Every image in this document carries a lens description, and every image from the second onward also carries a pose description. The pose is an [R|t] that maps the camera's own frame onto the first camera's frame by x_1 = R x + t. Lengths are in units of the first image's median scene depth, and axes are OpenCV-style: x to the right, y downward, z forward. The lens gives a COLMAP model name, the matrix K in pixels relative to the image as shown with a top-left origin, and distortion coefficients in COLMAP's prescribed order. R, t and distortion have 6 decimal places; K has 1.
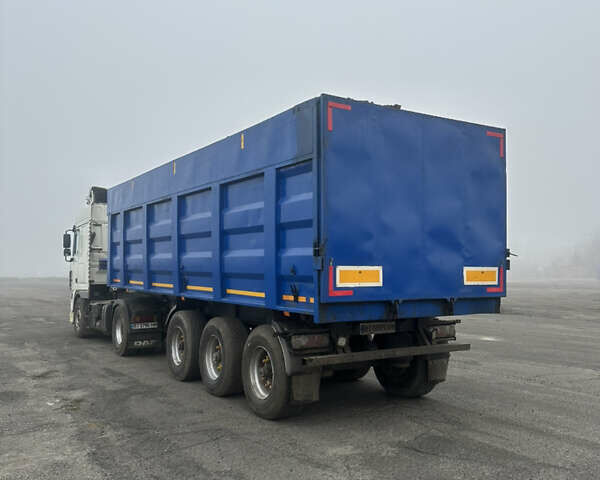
lens RADIAL K [[544.2, 0, 301.8], [0, 544.2, 234.1], [0, 0, 1]] dist [0.114948, 0.000000]
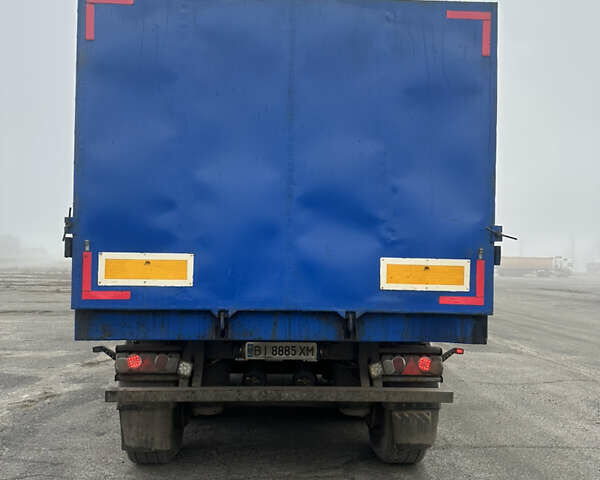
lens RADIAL K [[551.0, 0, 295.8], [0, 551.0, 239.5], [0, 0, 1]] dist [0.042014, 0.000000]
pose [[0.872076, -0.004909, -0.489346, 0.498604], [0.012954, 0.999831, 0.013056, 0.032588], [0.489199, -0.017725, 0.871992, 0.466436]]
